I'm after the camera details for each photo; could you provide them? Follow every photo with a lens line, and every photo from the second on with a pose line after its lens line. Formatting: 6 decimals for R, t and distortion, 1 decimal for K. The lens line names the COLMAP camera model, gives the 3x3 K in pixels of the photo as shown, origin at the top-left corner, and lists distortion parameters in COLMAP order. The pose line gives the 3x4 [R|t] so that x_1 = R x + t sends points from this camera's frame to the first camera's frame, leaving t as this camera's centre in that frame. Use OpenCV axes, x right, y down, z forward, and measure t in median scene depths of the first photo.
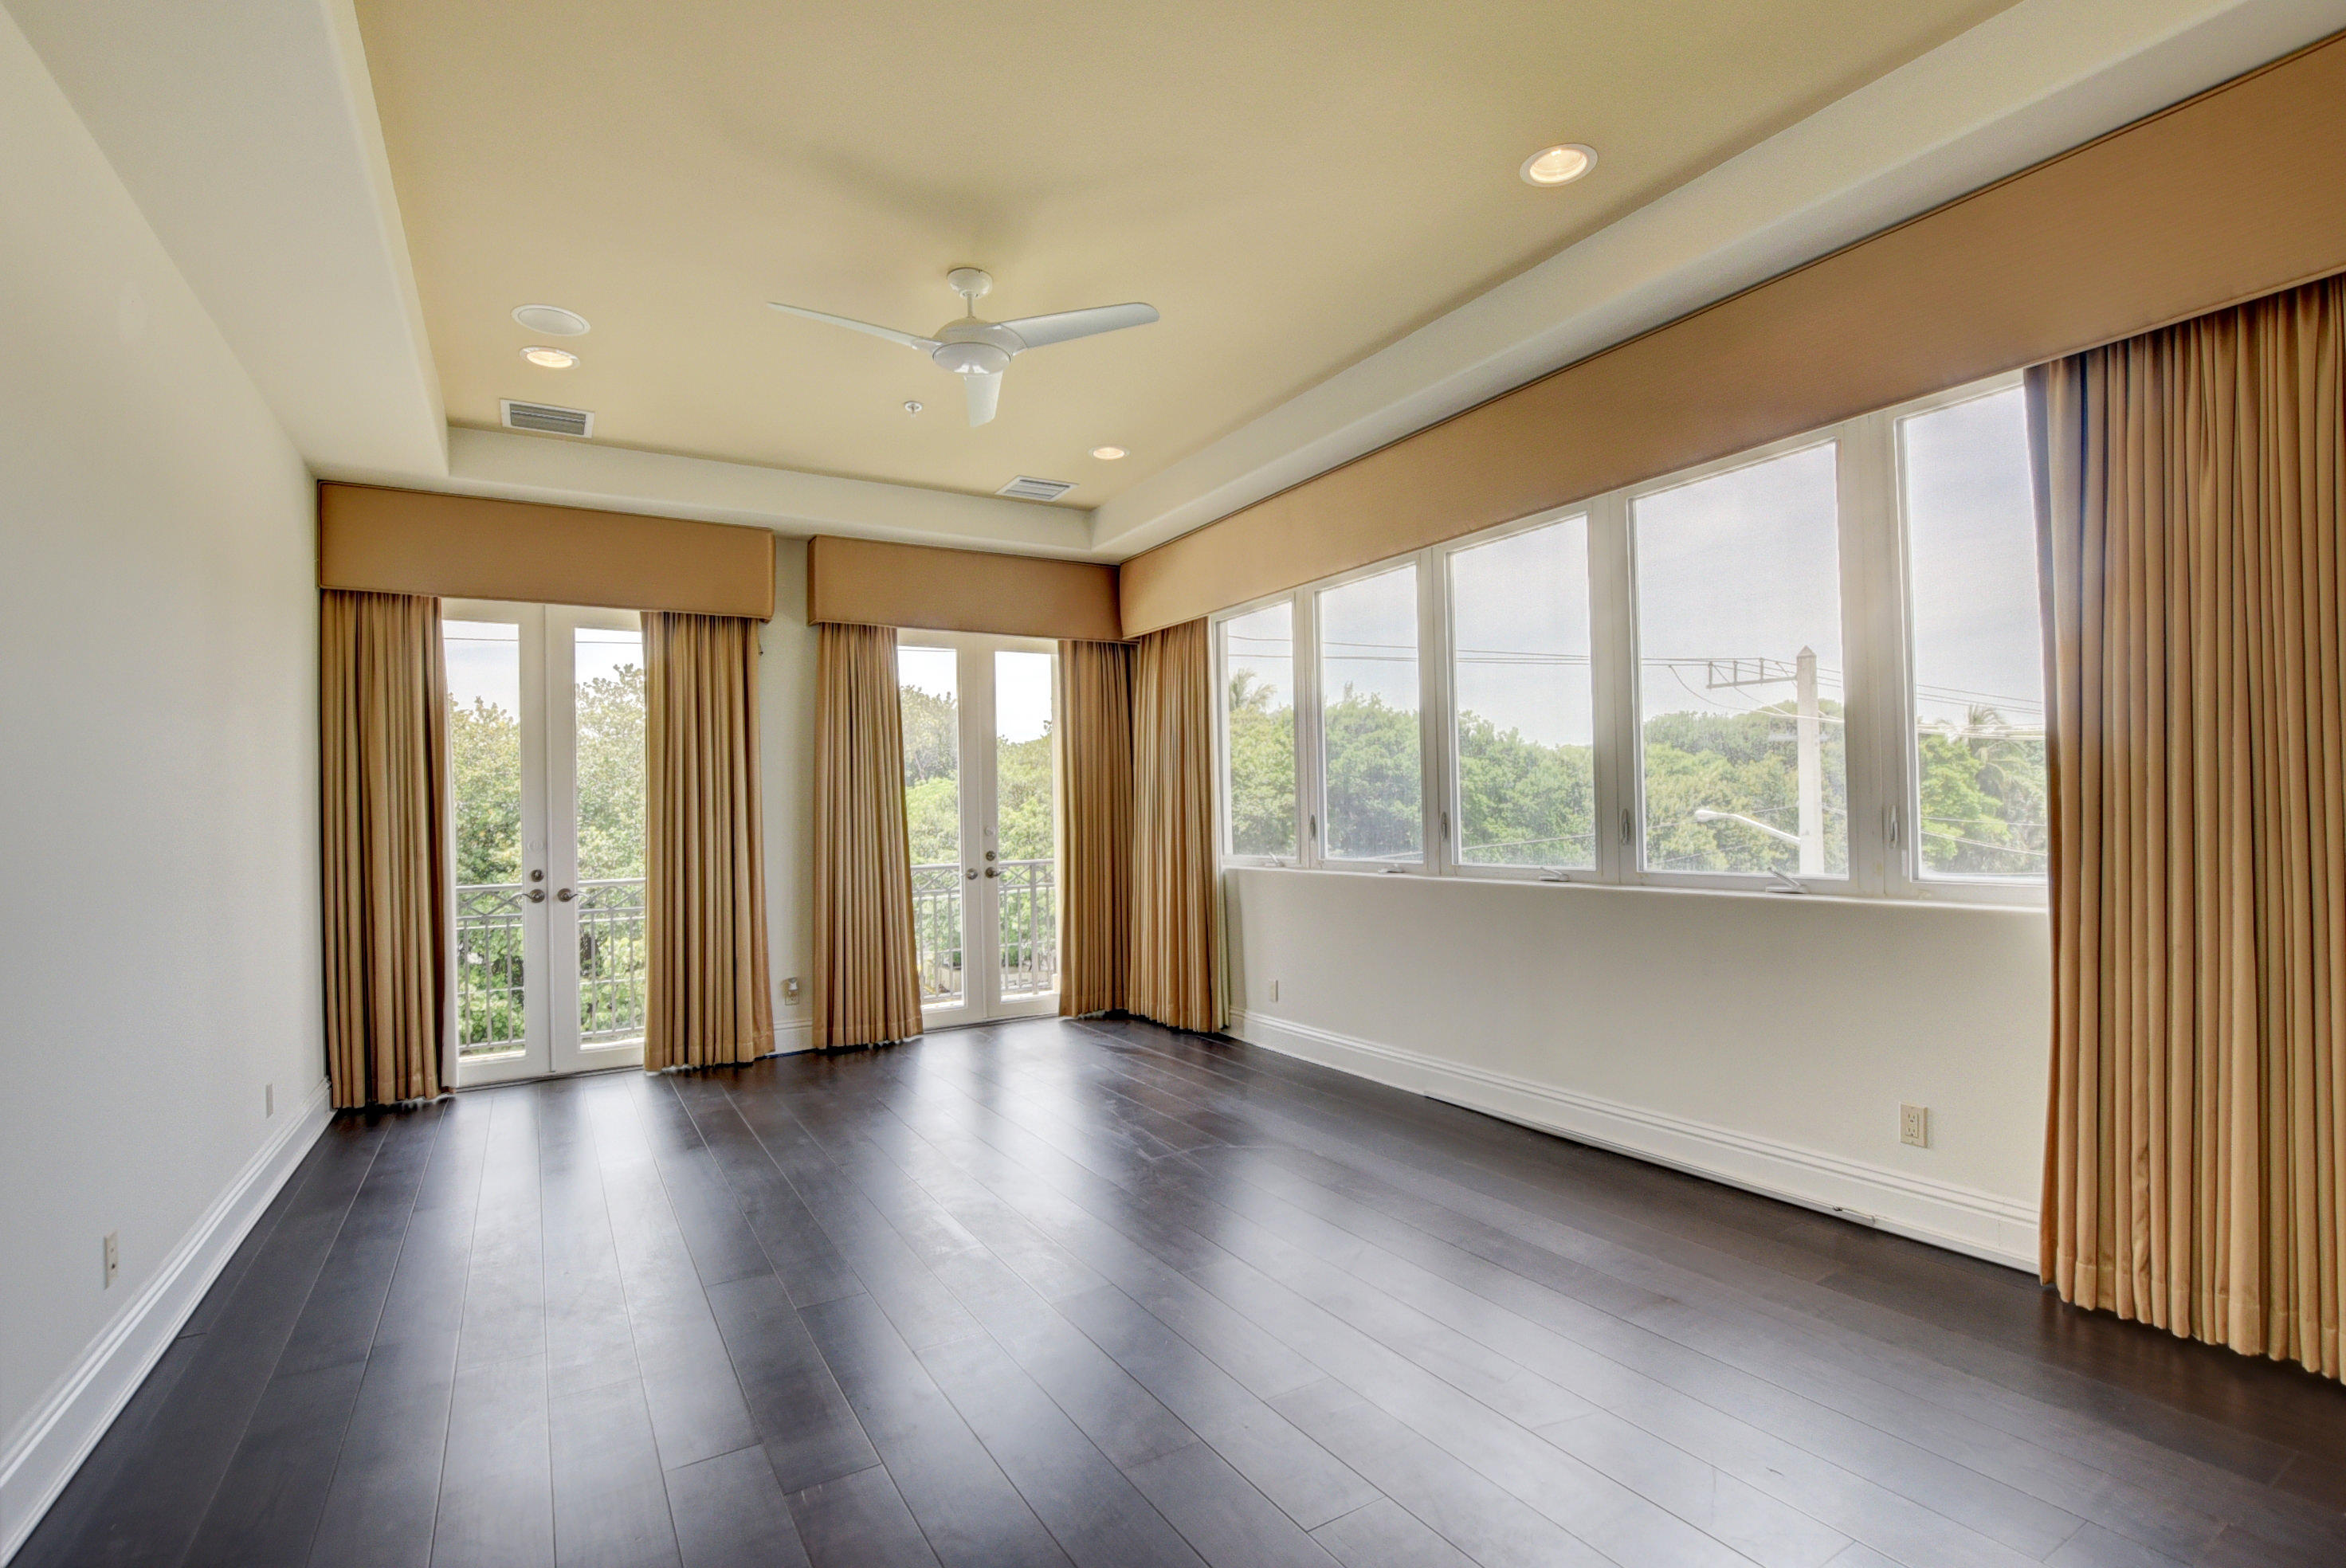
lens RADIAL K [[1103.4, 0, 1173.9], [0, 1103.4, 806.6], [0, 0, 1]] dist [-0.002973, -0.000983]
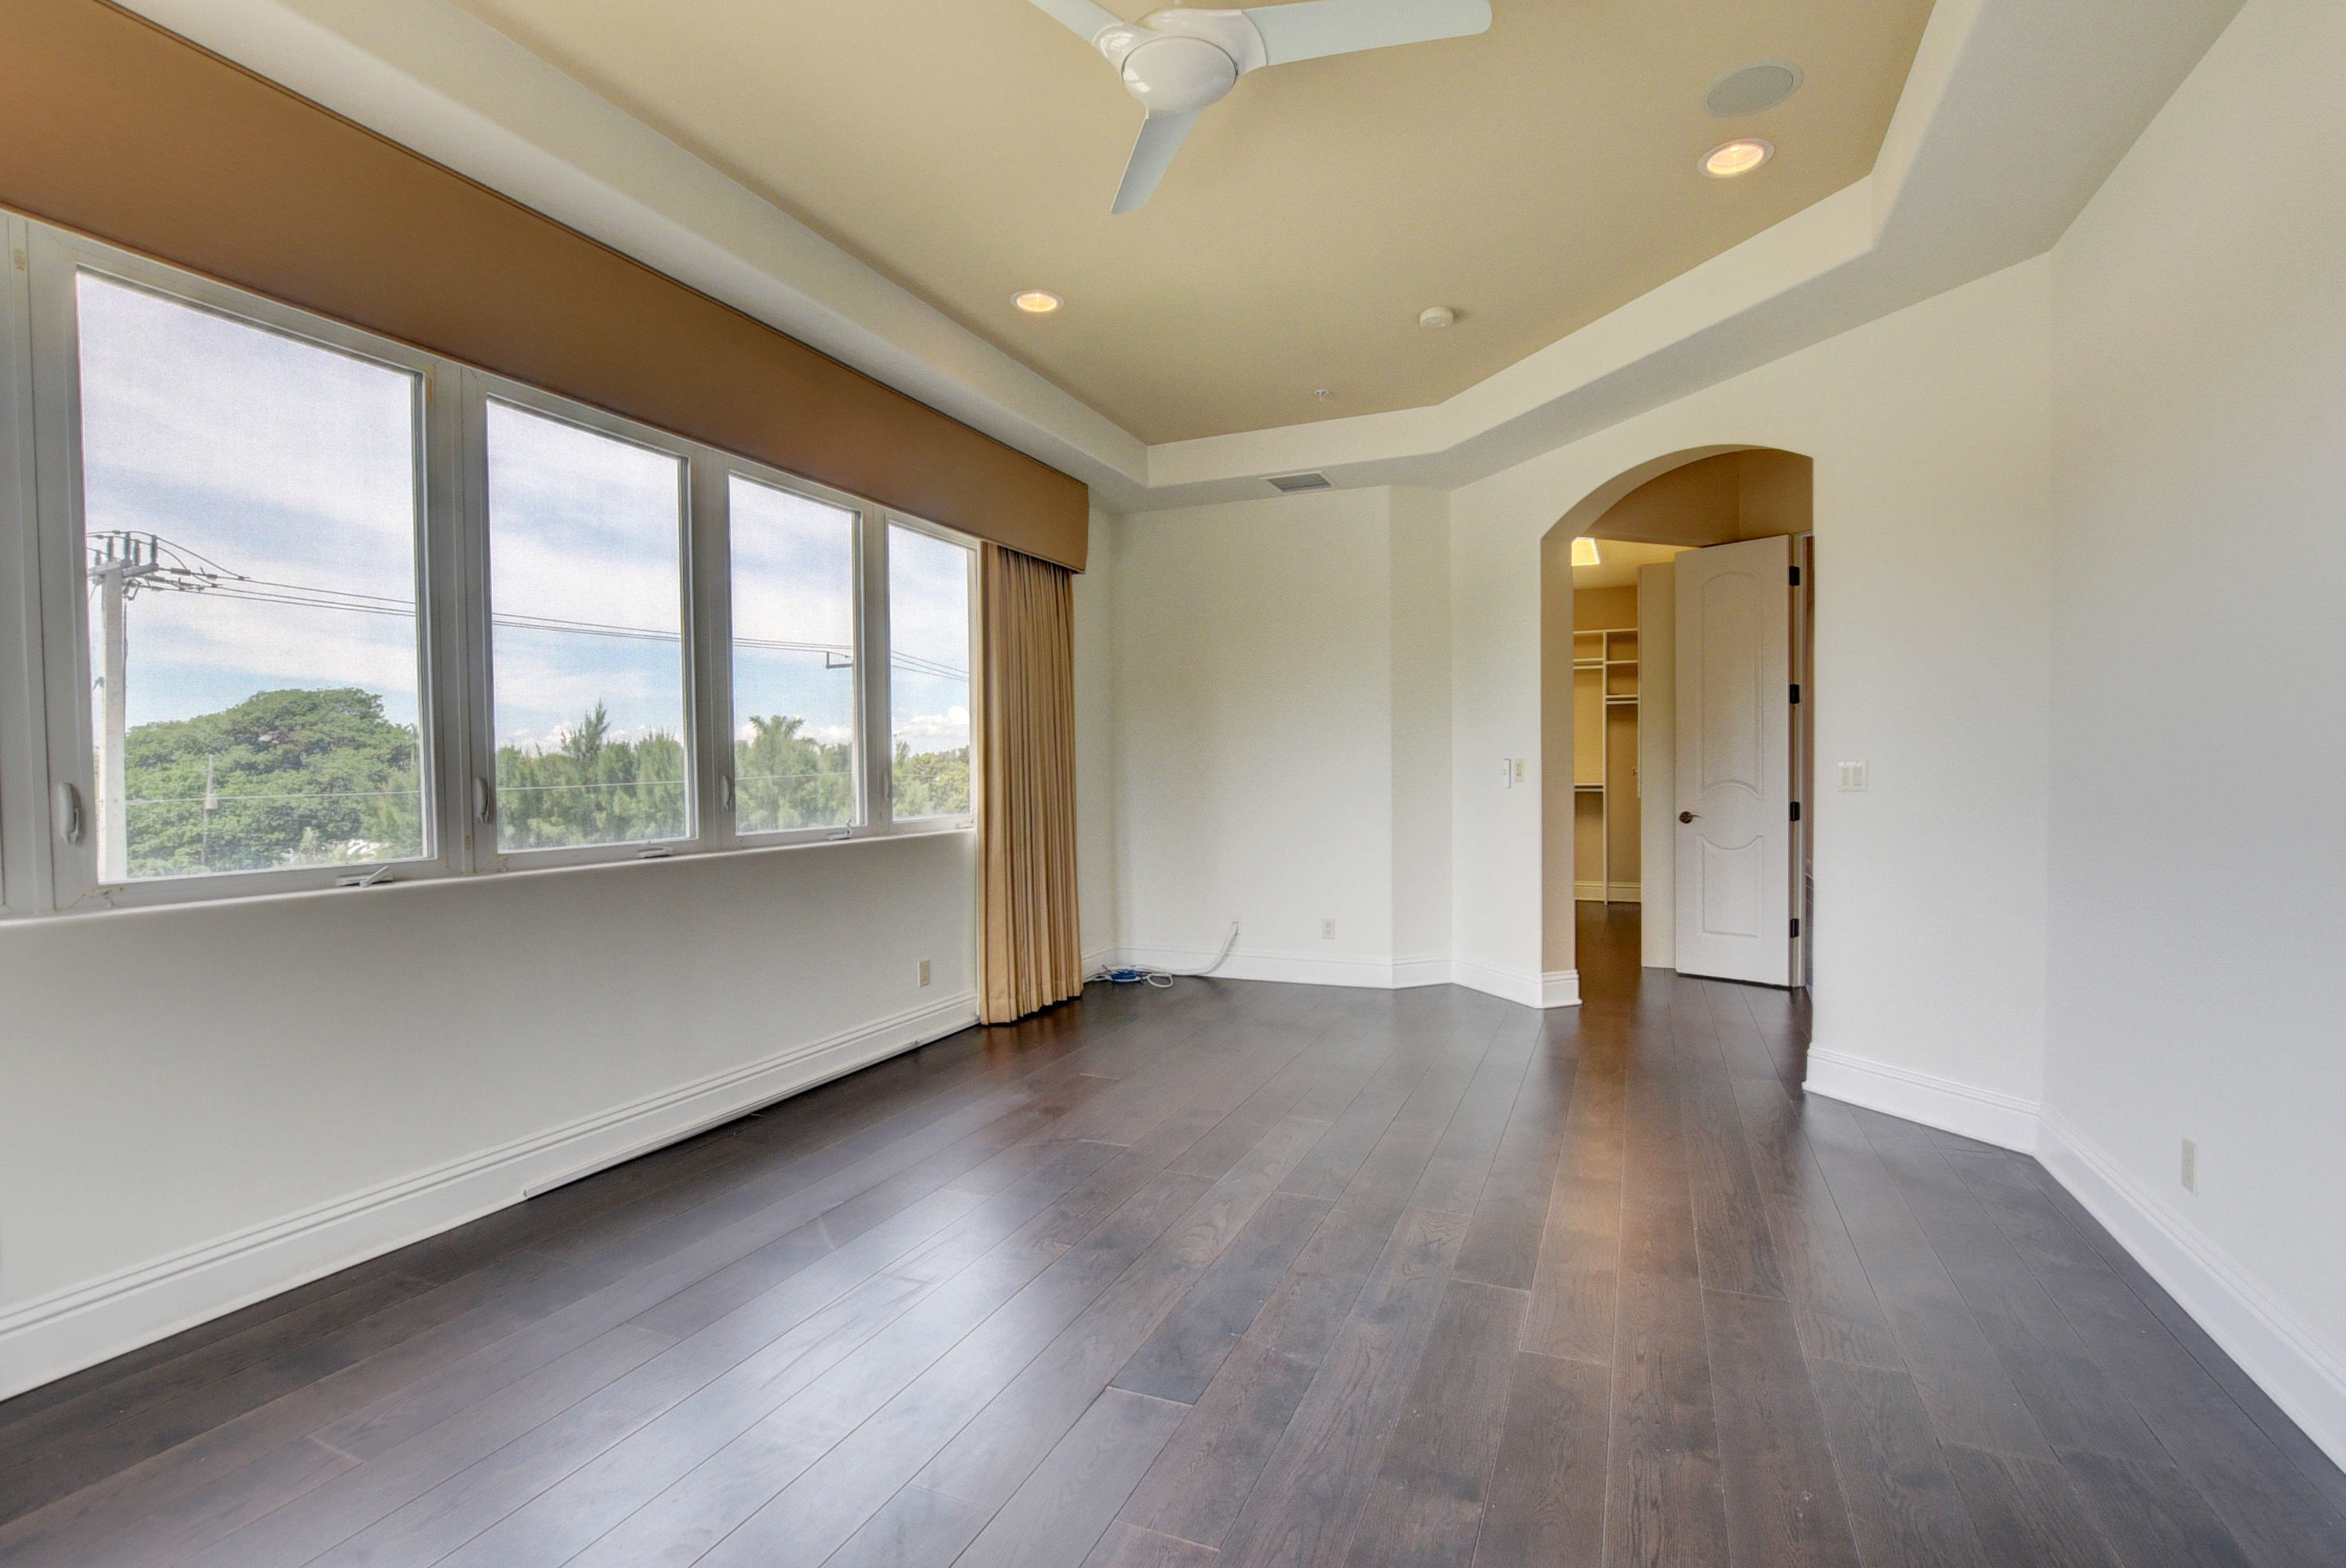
lens RADIAL K [[1103.4, 0, 1173.9], [0, 1103.4, 806.6], [0, 0, 1]] dist [-0.002973, -0.000983]
pose [[-0.584519, 0.004472, 0.811368, -0.537550], [0.022157, 0.999700, 0.010452, 0.024330], [-0.811077, 0.024087, -0.584443, 1.041164]]
